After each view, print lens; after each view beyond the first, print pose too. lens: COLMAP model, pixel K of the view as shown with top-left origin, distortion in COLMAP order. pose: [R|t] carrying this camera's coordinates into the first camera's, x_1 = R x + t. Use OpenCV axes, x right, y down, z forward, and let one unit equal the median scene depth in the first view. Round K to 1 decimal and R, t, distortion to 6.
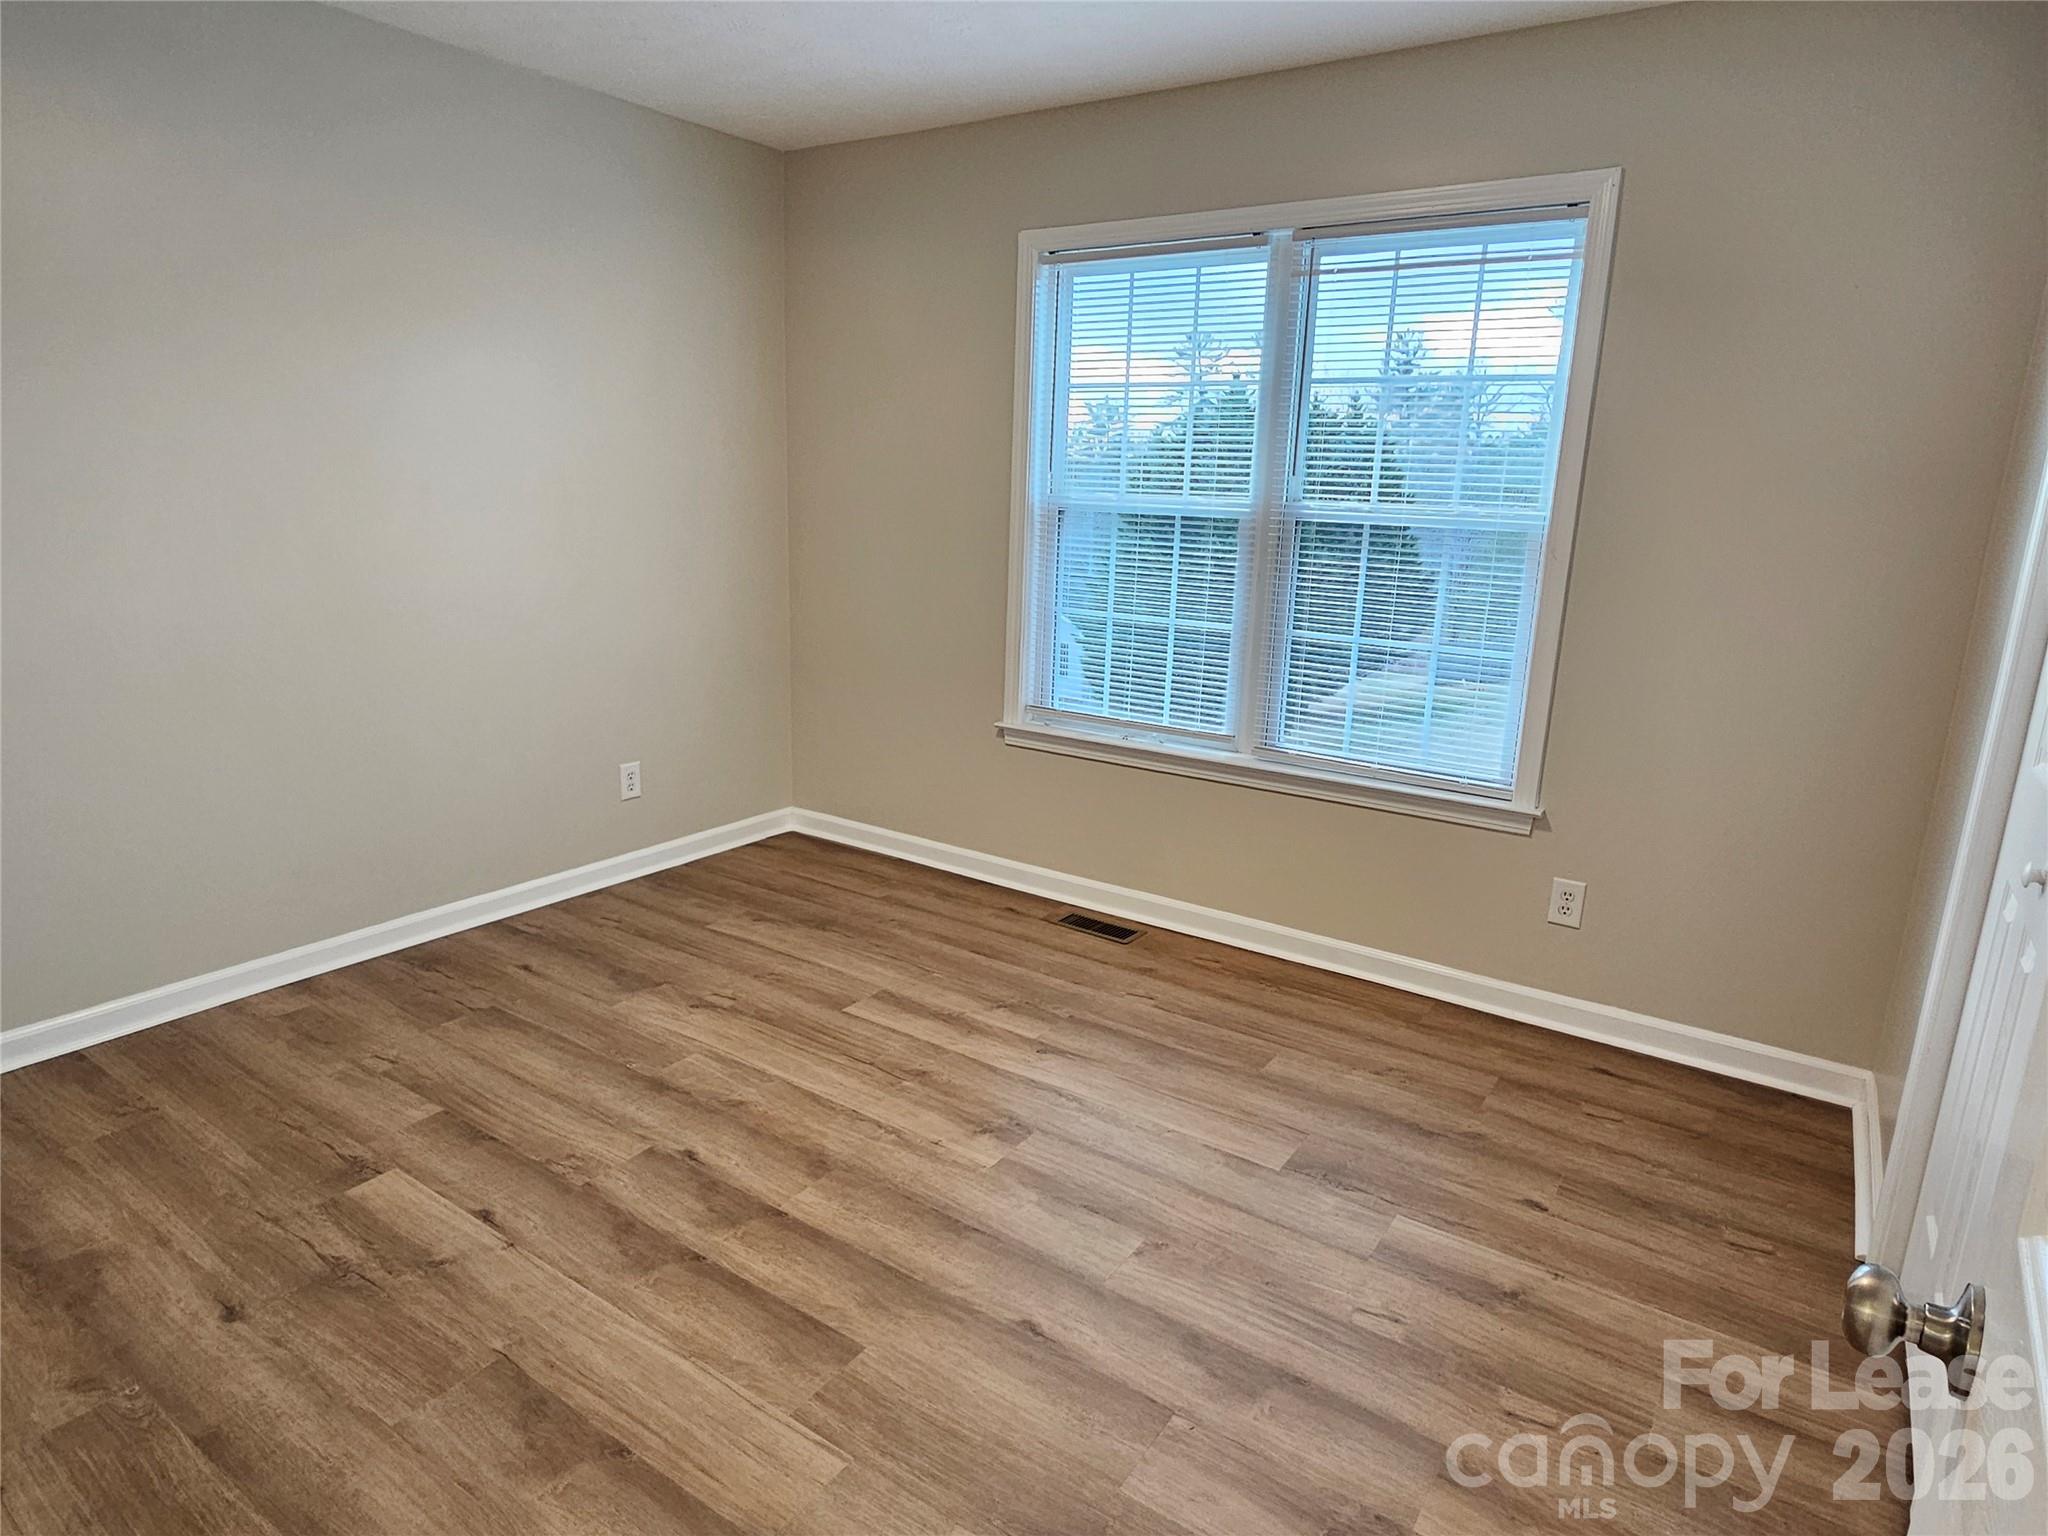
lens RADIAL K [[1190.9, 0, 1024.0], [0, 1190.9, 768.0], [0, 0, 1]] dist [0.000388, 0.001852]
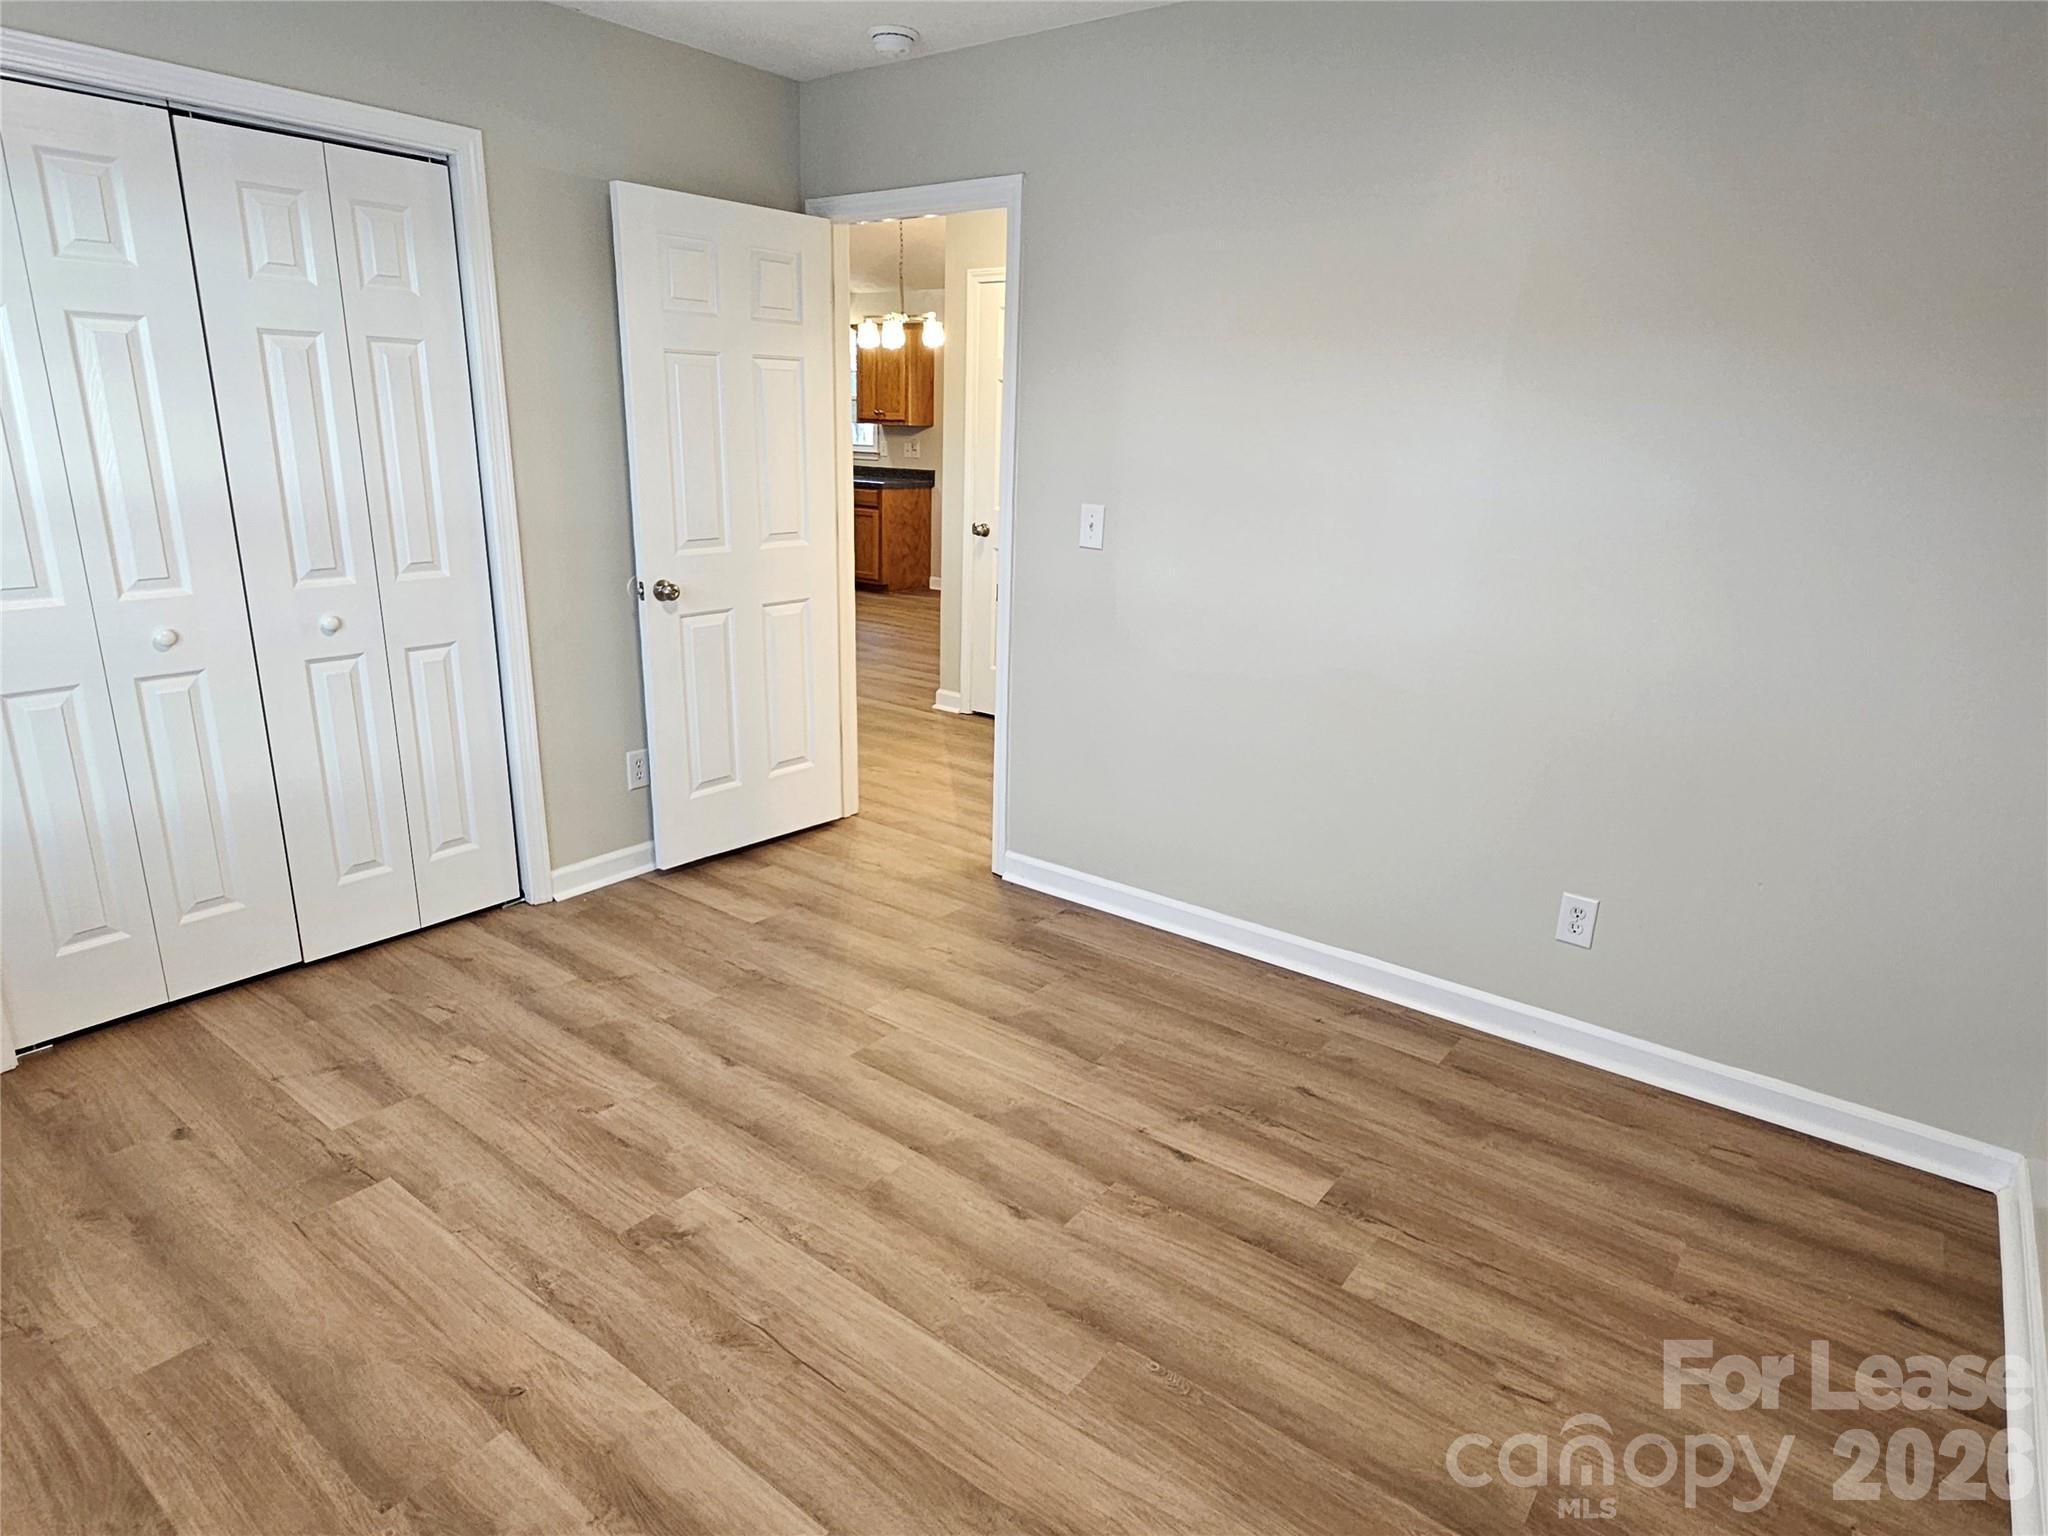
lens RADIAL K [[1190.9, 0, 1024.0], [0, 1190.9, 768.0], [0, 0, 1]] dist [0.000388, 0.001852]
pose [[-0.996406, -0.074325, 0.040636, -0.300291], [-0.044082, 0.864608, 0.500510, -0.435721], [-0.072335, 0.496919, -0.864777, 1.643334]]
